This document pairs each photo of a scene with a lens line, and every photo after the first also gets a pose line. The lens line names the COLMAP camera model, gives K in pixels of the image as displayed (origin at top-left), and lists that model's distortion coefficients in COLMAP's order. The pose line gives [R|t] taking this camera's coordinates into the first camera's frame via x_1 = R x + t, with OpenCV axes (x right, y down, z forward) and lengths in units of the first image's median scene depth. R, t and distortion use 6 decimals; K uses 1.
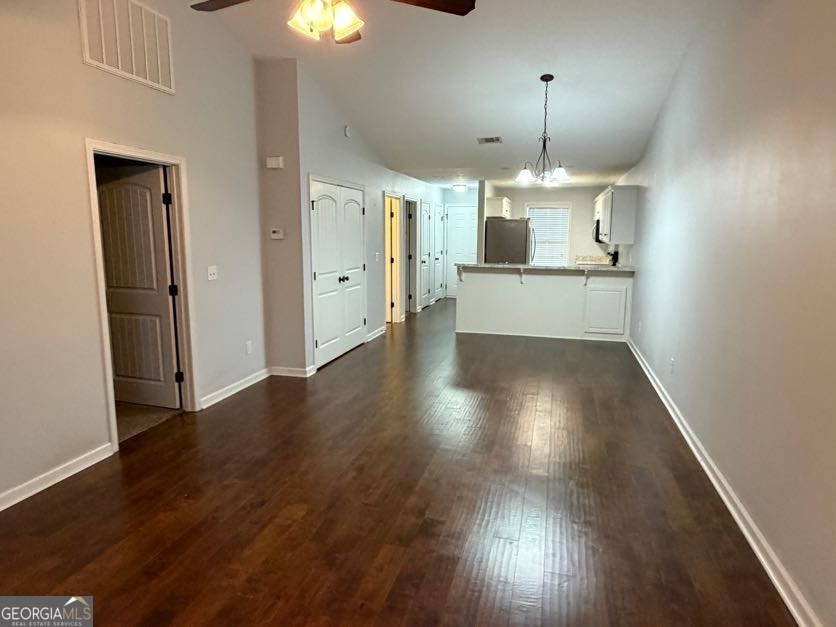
lens RADIAL K [[527.7, 0, 418.0], [0, 527.7, 313.5], [0, 0, 1]] dist [0.004119, -0.000987]
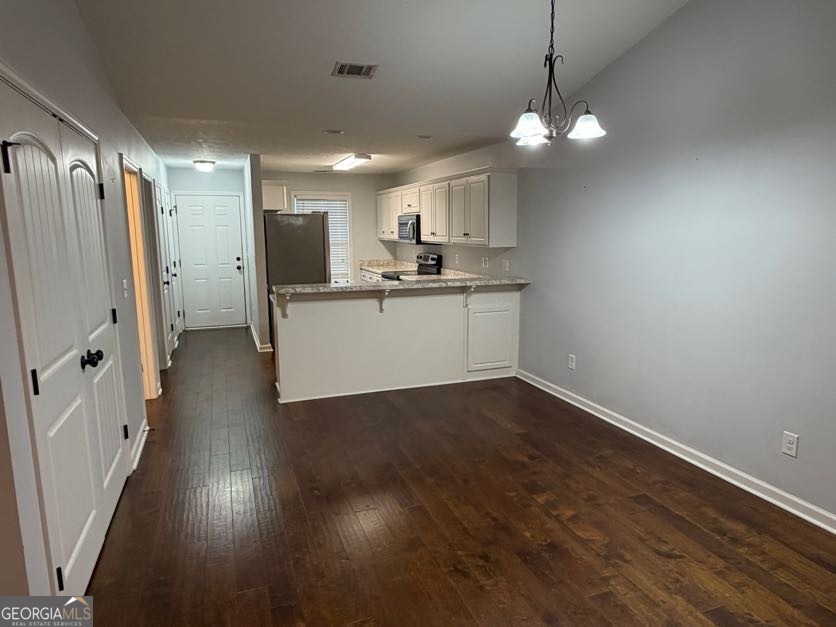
lens RADIAL K [[527.7, 0, 418.0], [0, 527.7, 313.5], [0, 0, 1]] dist [0.004119, -0.000987]
pose [[0.816269, -0.102387, 0.568526, -0.106238], [0.099517, 0.994377, 0.036196, -0.058045], [-0.569035, 0.027032, 0.821869, 0.346325]]
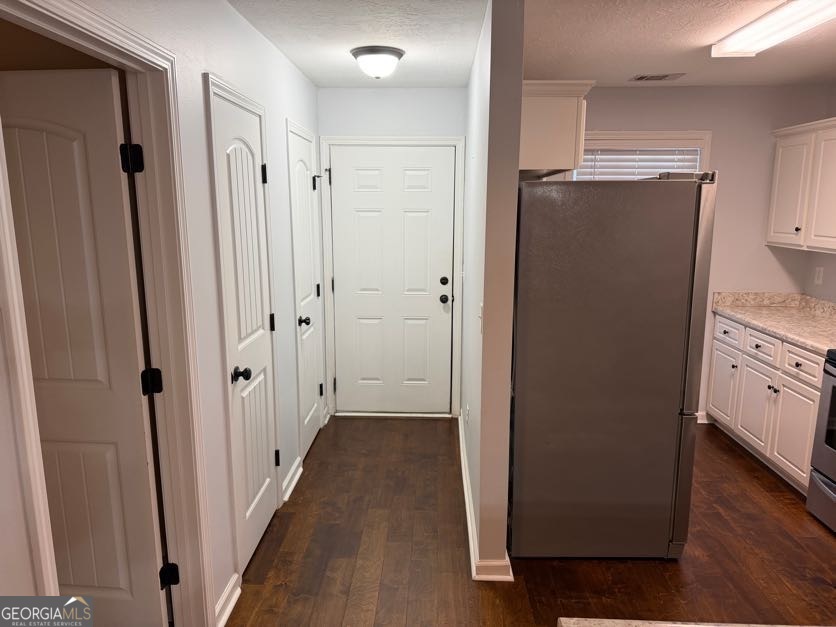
lens RADIAL K [[588.4, 0, 416.7], [0, 588.4, 318.0], [0, 0, 1]] dist [0.146089, -0.229014]
pose [[0.974070, -0.043735, 0.221980, 0.028068], [0.036211, 0.998627, 0.037852, -0.133263], [-0.223331, -0.028833, 0.974316, 0.771213]]
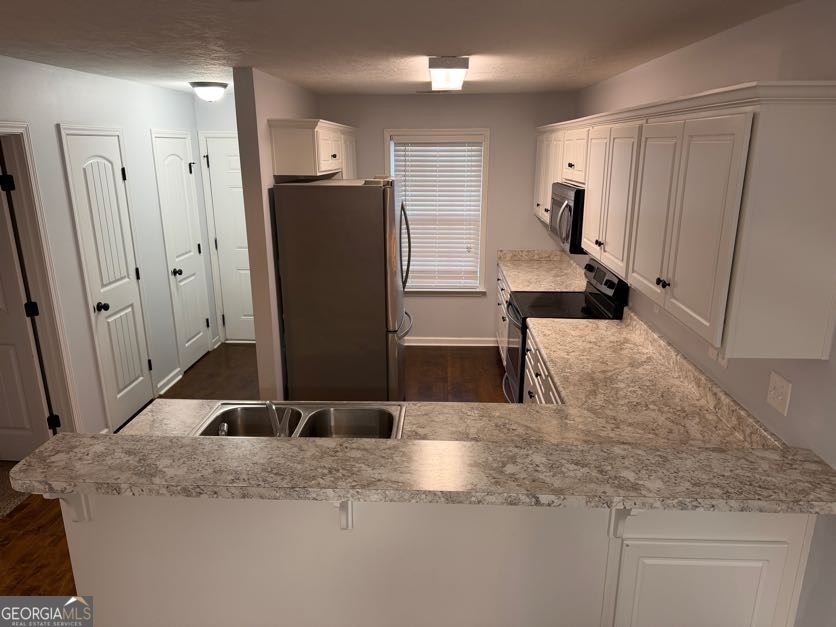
lens RADIAL K [[588.4, 0, 416.7], [0, 588.4, 318.0], [0, 0, 1]] dist [0.146089, -0.229014]
pose [[0.976879, -0.065282, 0.203582, 0.138433], [0.039593, 0.991010, 0.127797, -0.139047], [-0.210095, -0.116782, 0.970681, 0.587415]]
